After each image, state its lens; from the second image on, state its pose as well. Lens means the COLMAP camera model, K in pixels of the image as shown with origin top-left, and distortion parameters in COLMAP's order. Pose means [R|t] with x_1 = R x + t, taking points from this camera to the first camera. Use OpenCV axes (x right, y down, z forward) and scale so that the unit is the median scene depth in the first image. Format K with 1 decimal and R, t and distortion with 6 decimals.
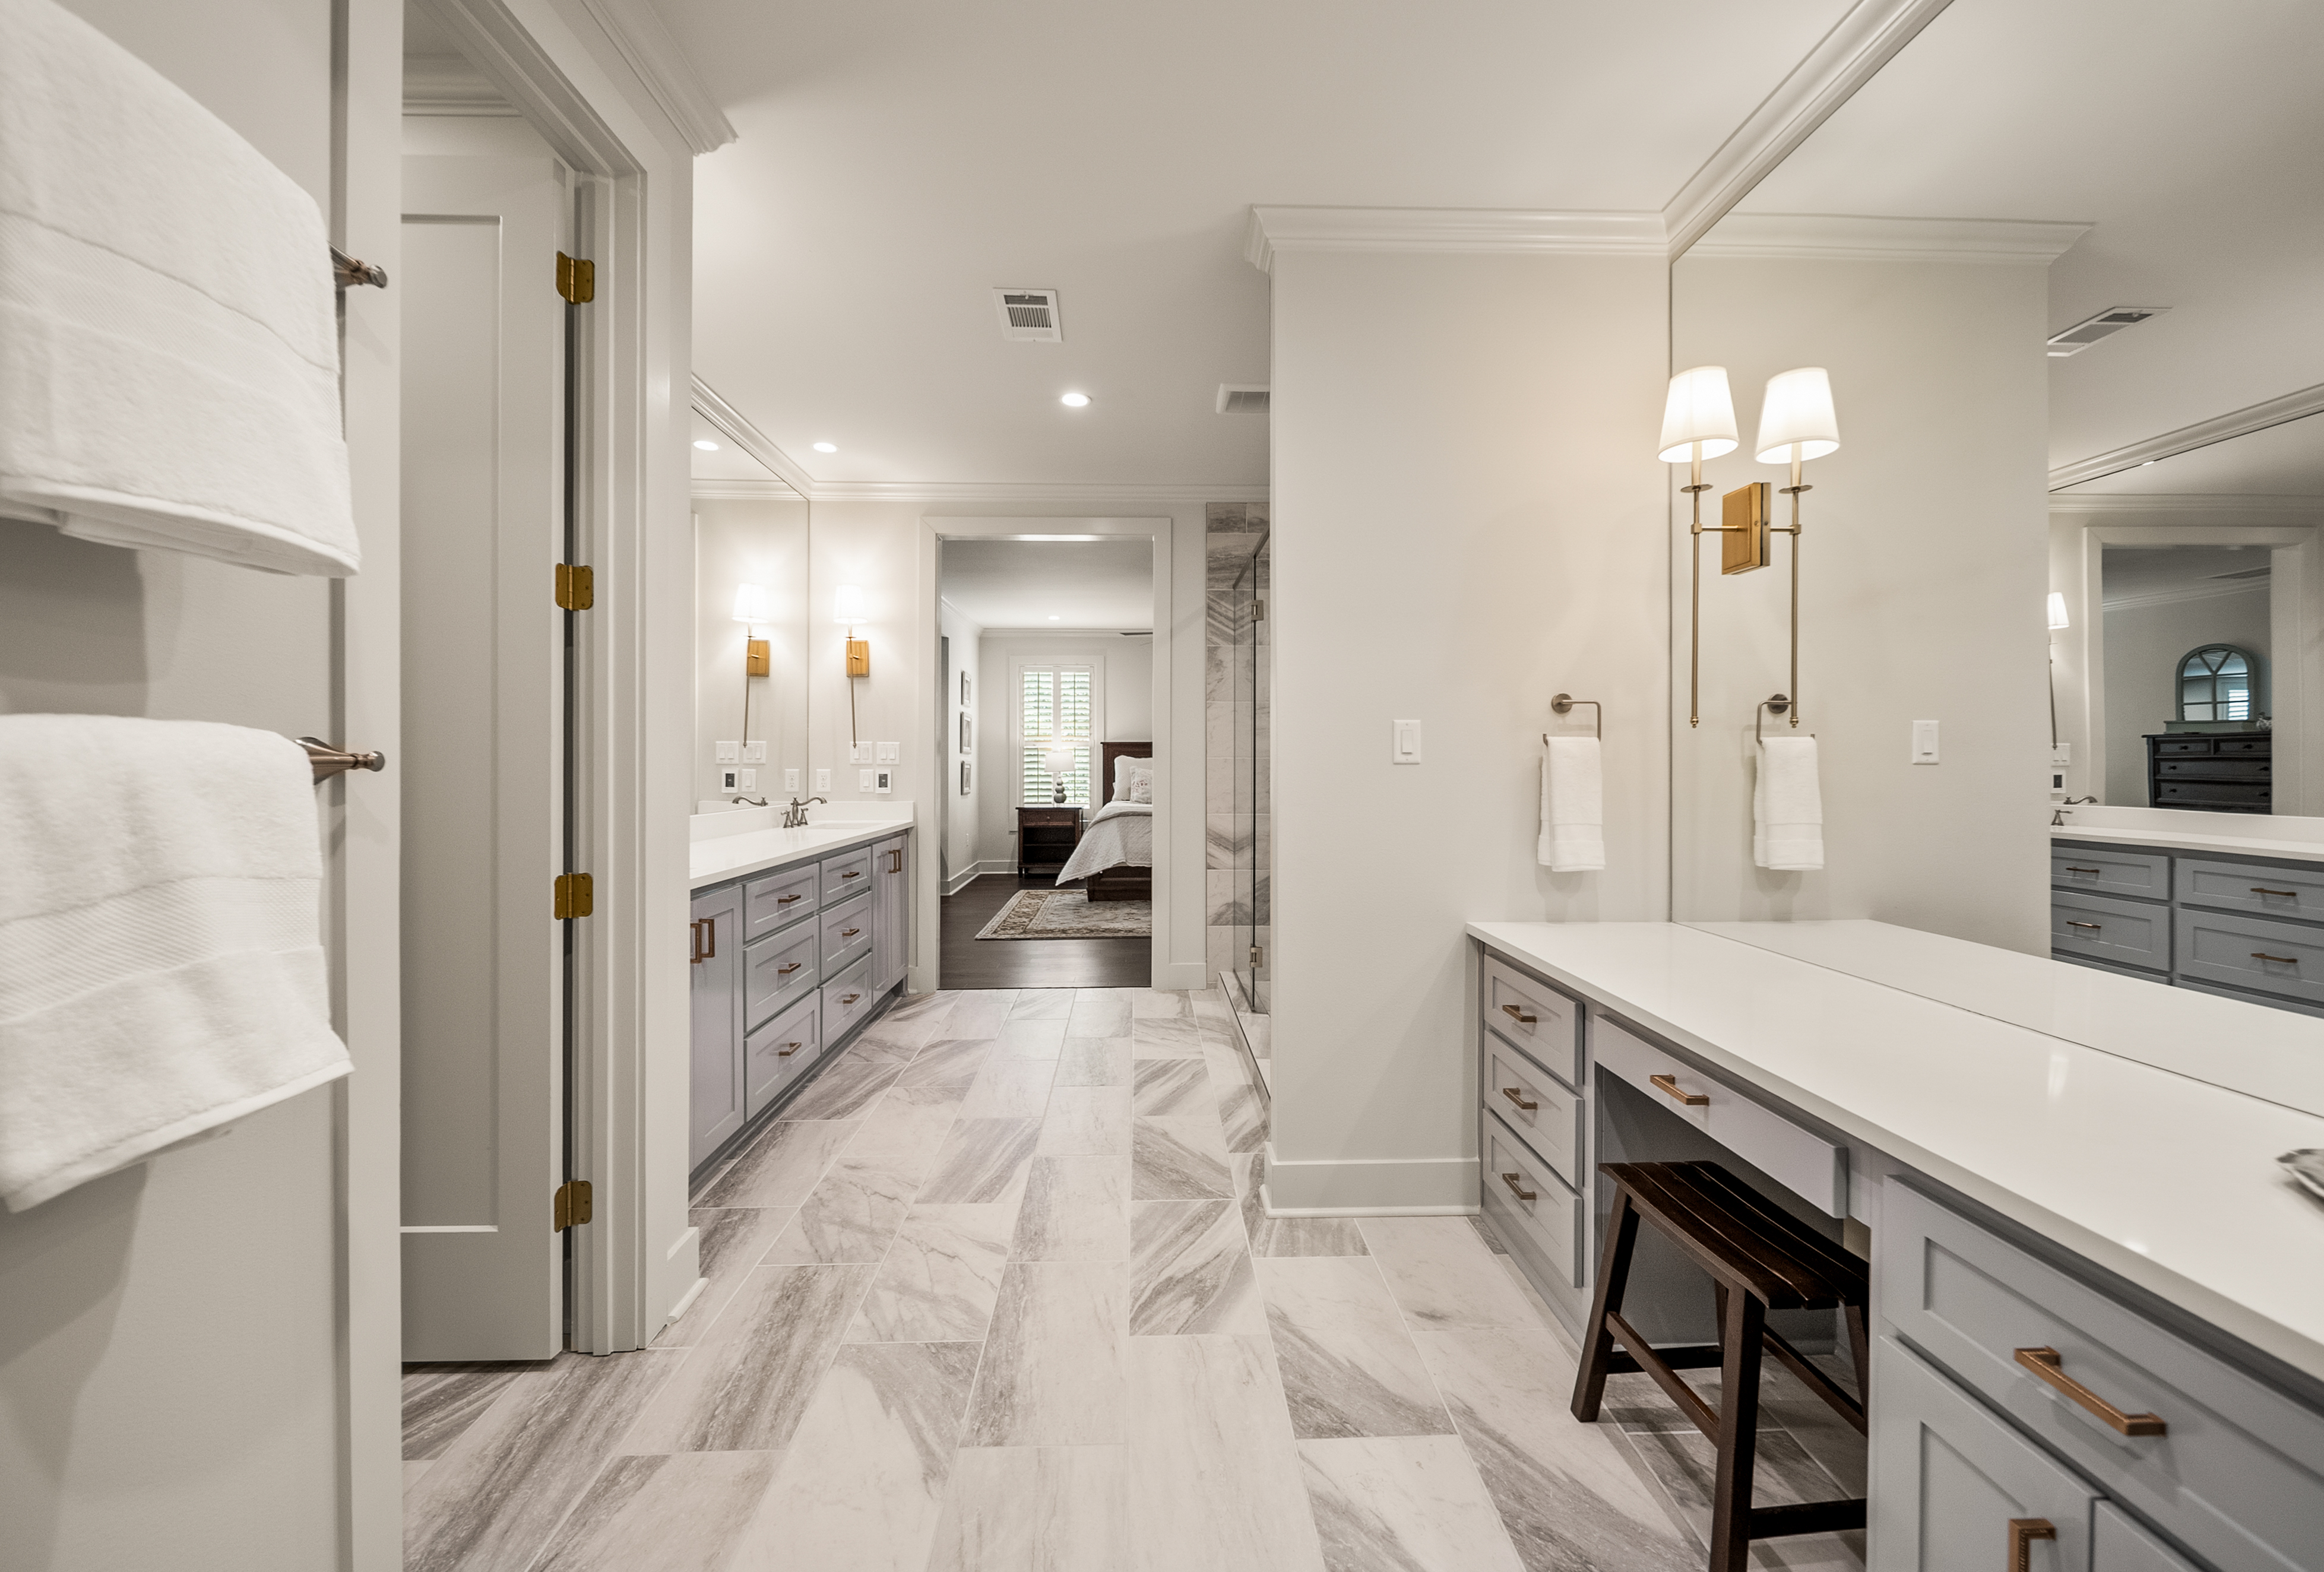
lens RADIAL K [[904.5, 0, 1168.8], [0, 904.5, 765.0], [0, 0, 1]] dist [-0.001659, -0.000654]
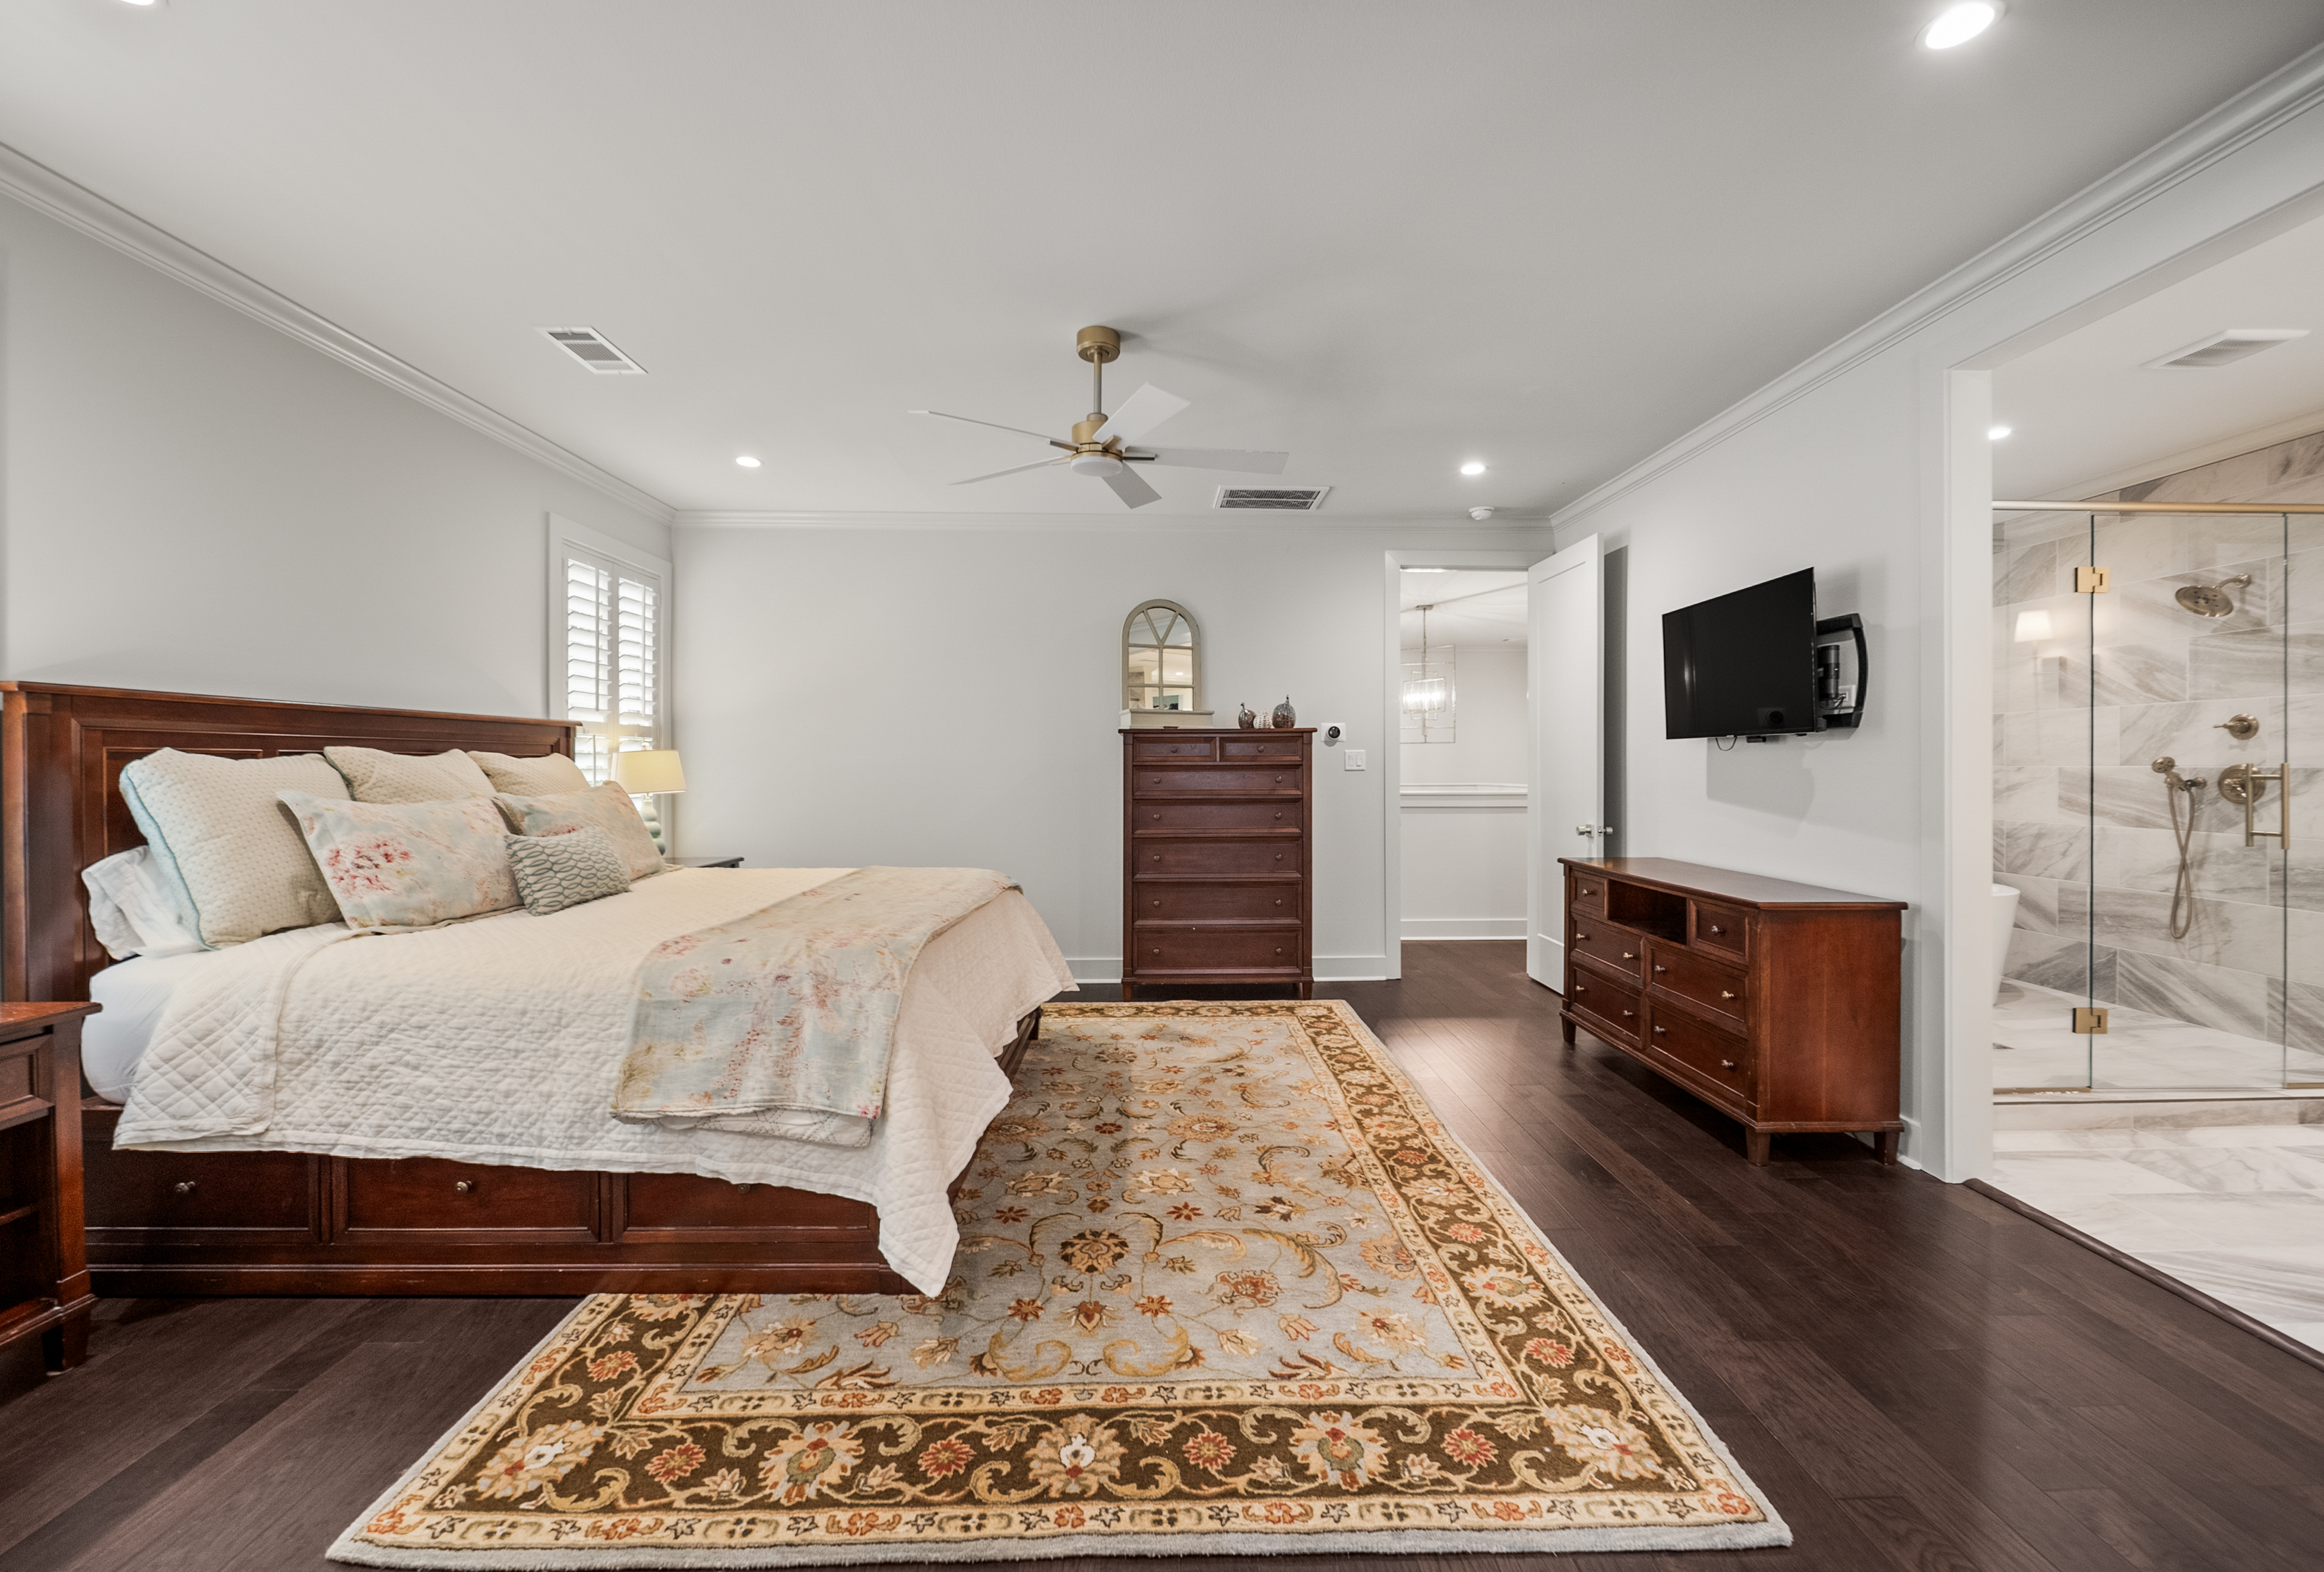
lens RADIAL K [[904.5, 0, 1168.8], [0, 904.5, 765.0], [0, 0, 1]] dist [-0.001659, -0.000654]
pose [[0.008670, 0.001909, 0.999961, -0.586652], [0.003839, 0.999991, -0.001943, -0.009677], [-0.999955, 0.003856, 0.008663, 1.516287]]
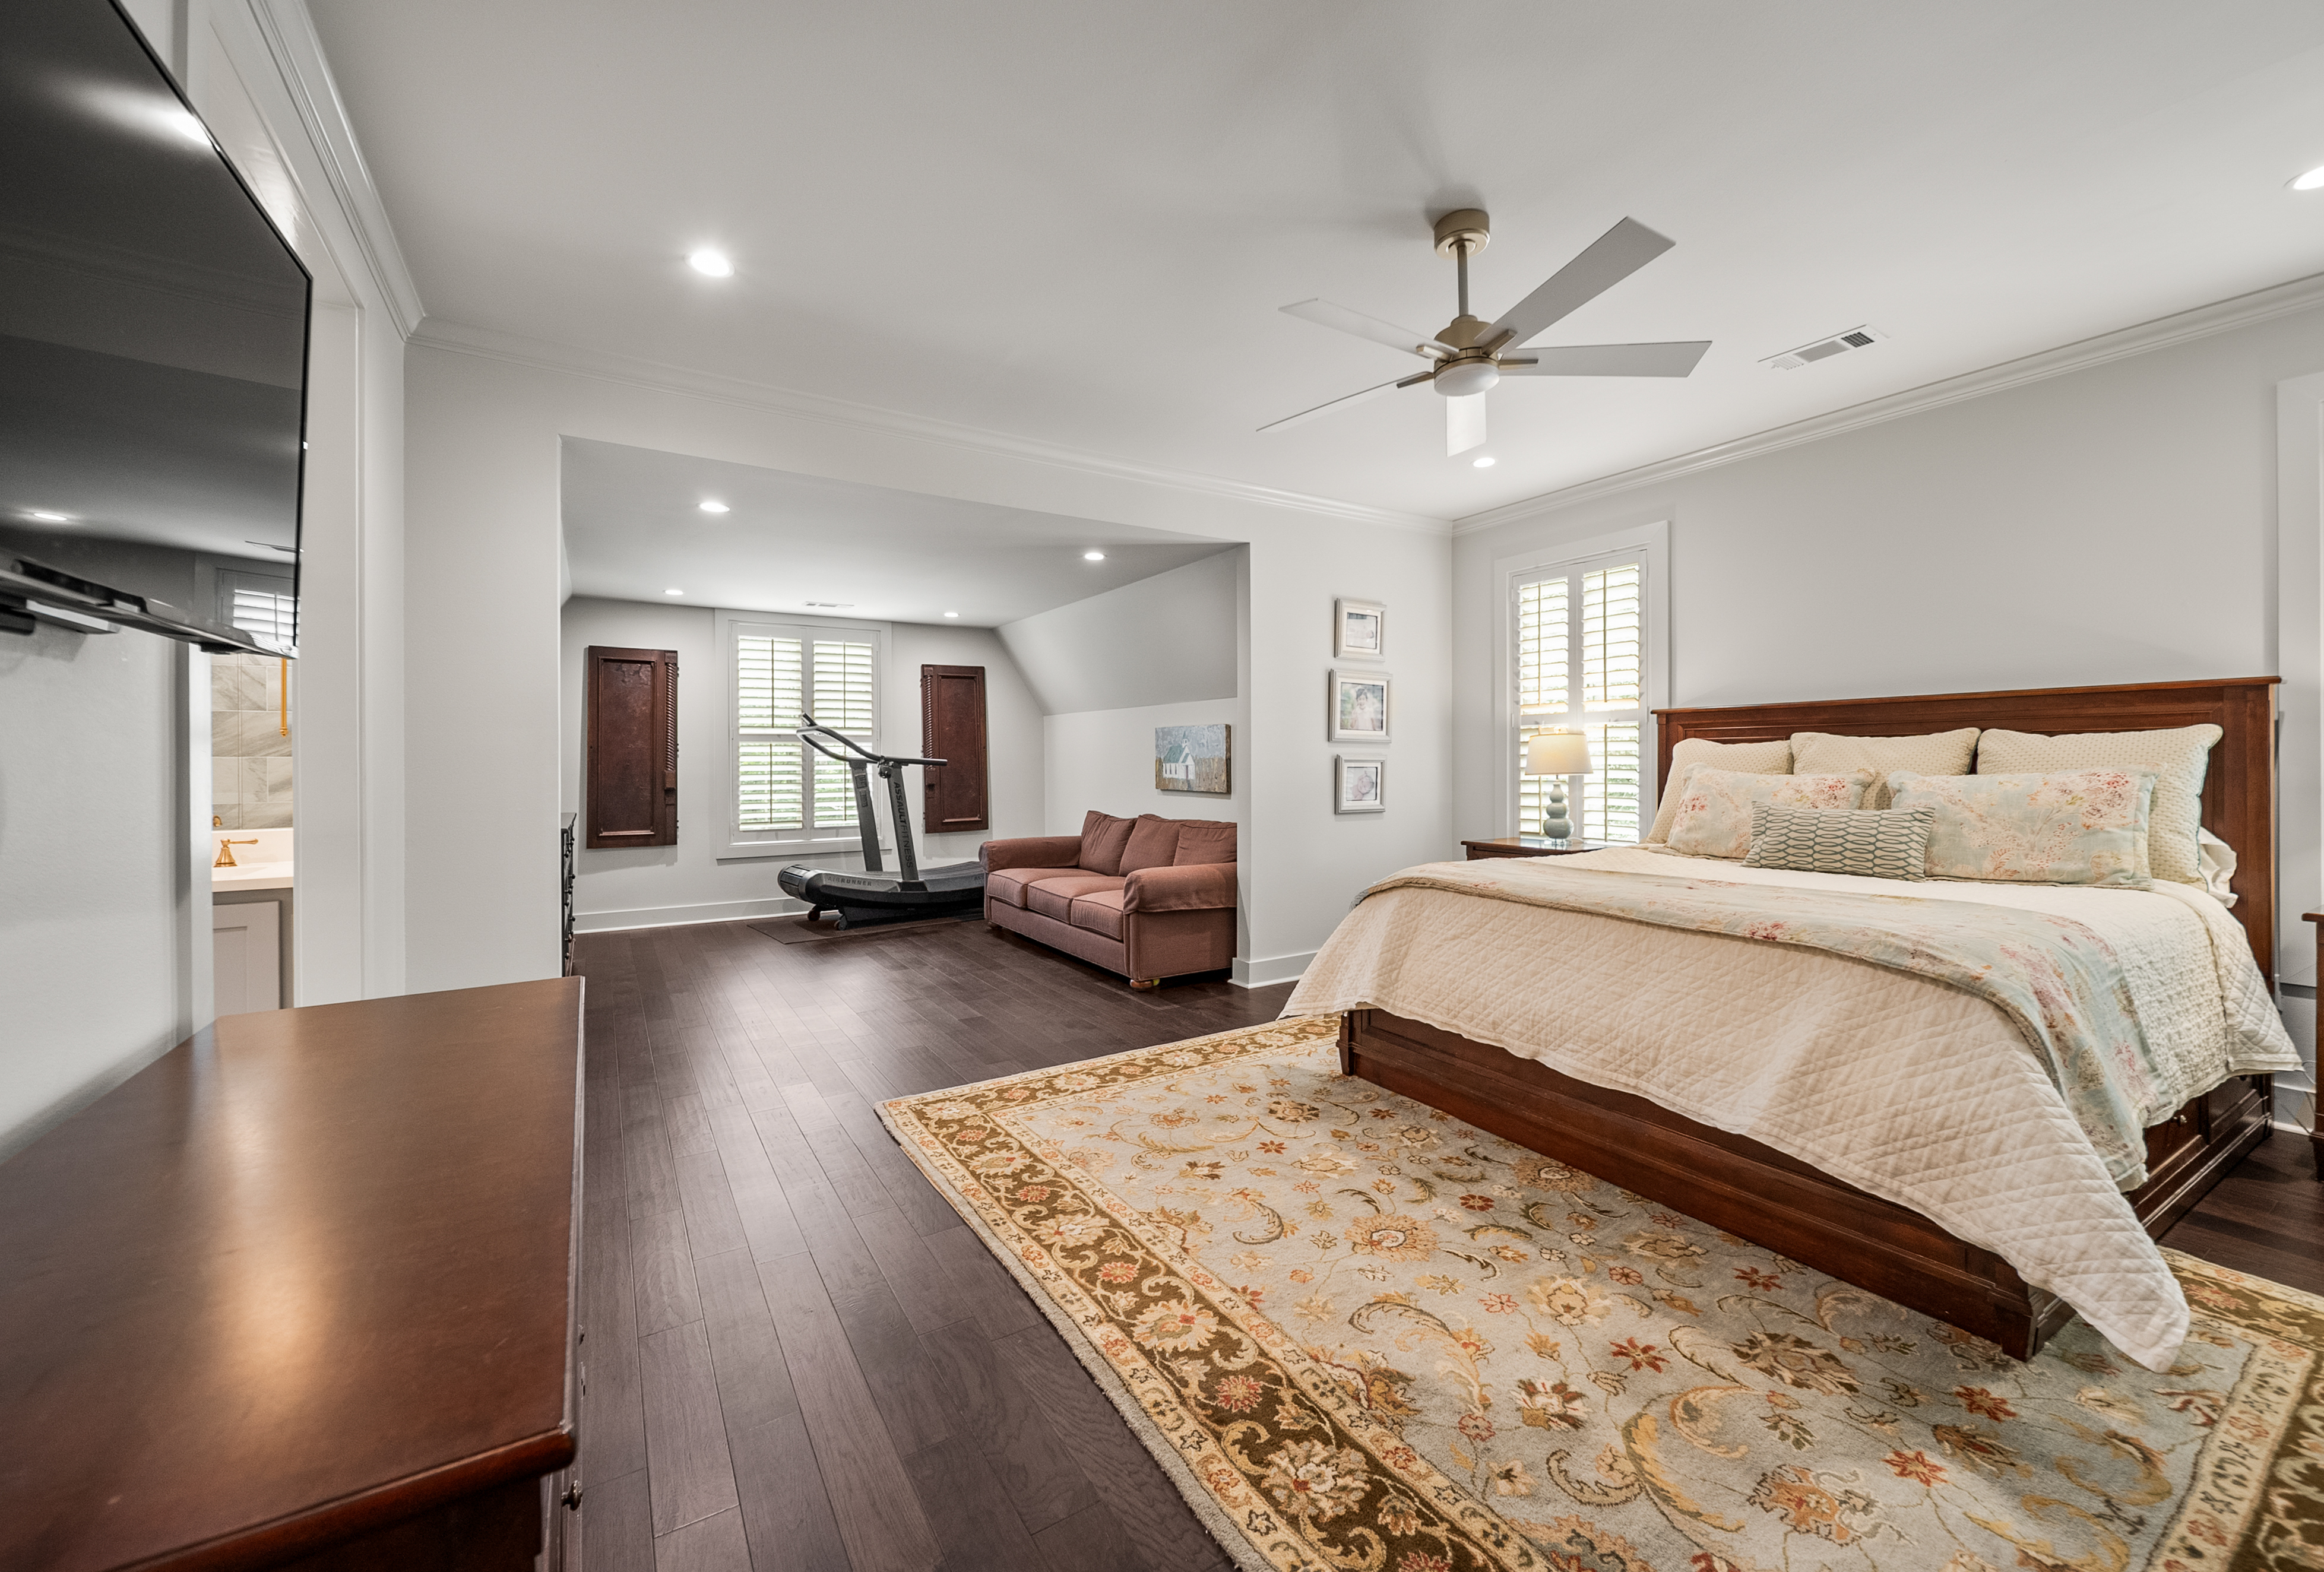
lens RADIAL K [[906.4, 0, 1168.0], [0, 906.4, 756.6], [0, 0, 1]] dist [-0.000692, -0.000113]
pose [[0.503067, -0.007343, -0.864216, 0.408516], [0.004211, 0.999973, -0.006045, -0.000823], [0.864237, -0.000598, 0.503084, 1.160857]]
